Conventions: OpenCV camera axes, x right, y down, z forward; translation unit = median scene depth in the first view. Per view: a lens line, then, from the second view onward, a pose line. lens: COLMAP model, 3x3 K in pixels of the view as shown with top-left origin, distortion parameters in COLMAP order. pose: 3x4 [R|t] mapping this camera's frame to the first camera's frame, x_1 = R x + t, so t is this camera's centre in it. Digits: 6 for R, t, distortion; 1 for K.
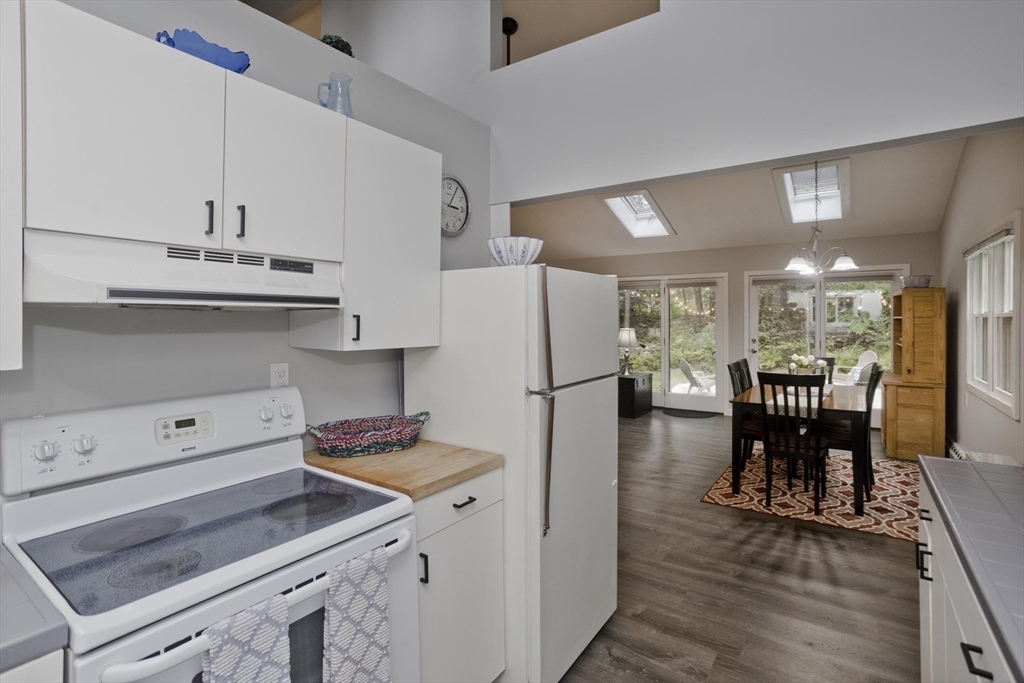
lens RADIAL K [[503.5, 0, 525.6], [0, 503.5, 323.1], [0, 0, 1]] dist [-0.049523, 0.027823]
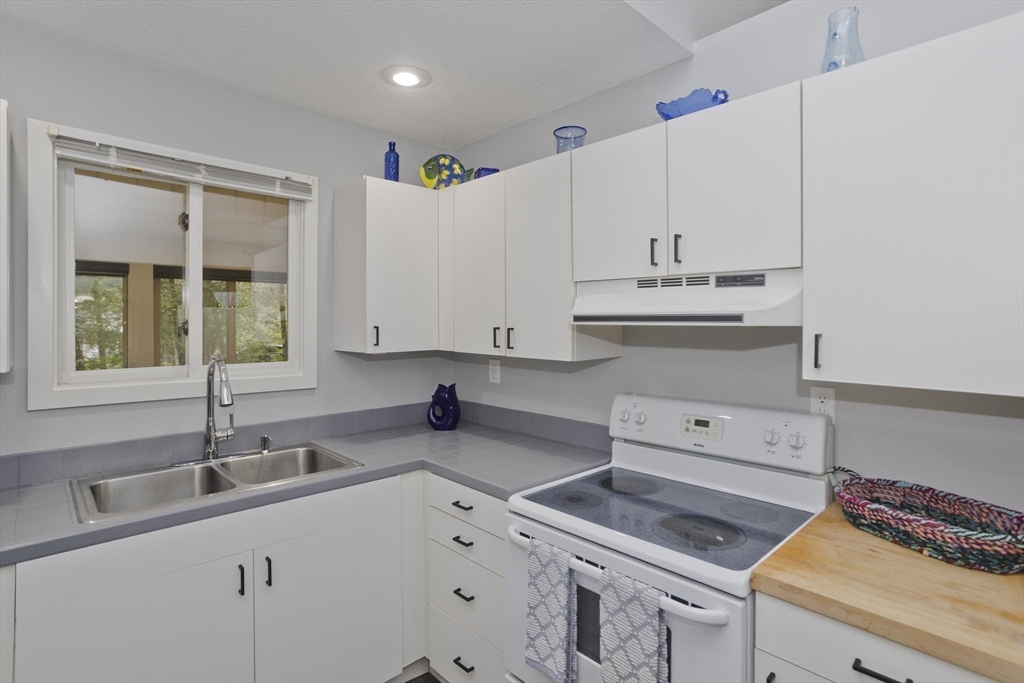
lens RADIAL K [[503.5, 0, 496.9], [0, 503.5, 326.9], [0, 0, 1]] dist [-0.049523, 0.027823]
pose [[-0.228013, 0.011055, -0.973595, 0.589807], [-0.008042, 0.999880, 0.013237, -0.038457], [0.973625, 0.010848, -0.227896, 0.821466]]
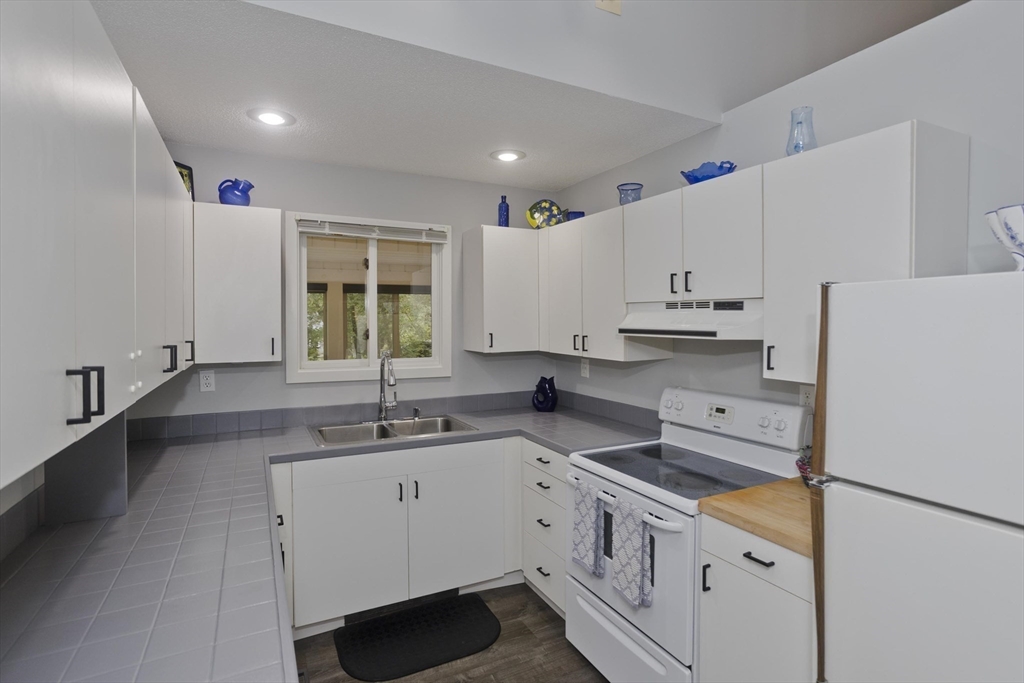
lens RADIAL K [[503.5, 0, 511.0], [0, 503.5, 337.4], [0, 0, 1]] dist [-0.049523, 0.027823]
pose [[-0.476533, 0.033786, -0.878507, 1.011274], [-0.006564, 0.999097, 0.041984, -0.088816], [0.879132, 0.025773, -0.475881, 1.199856]]
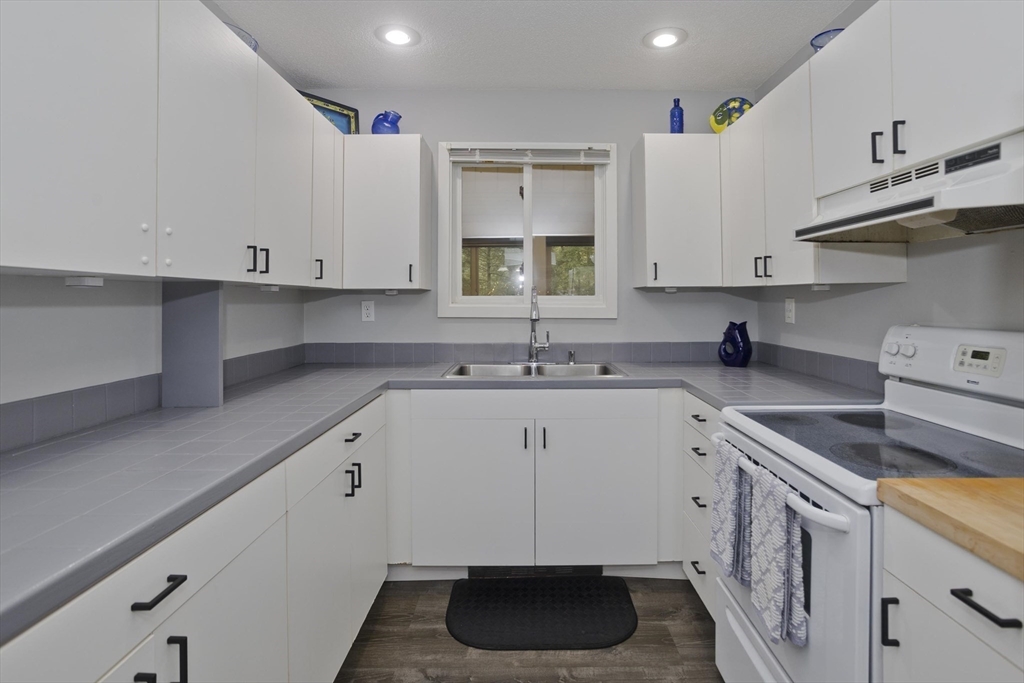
lens RADIAL K [[506.9, 0, 545.5], [0, 506.9, 305.7], [0, 0, 1]] dist [-0.034015, 0.008546]
pose [[-0.813885, 0.008850, -0.580959, 0.521795], [-0.001450, 0.999850, 0.017262, 0.099444], [0.581025, 0.014891, -0.813750, 1.323872]]
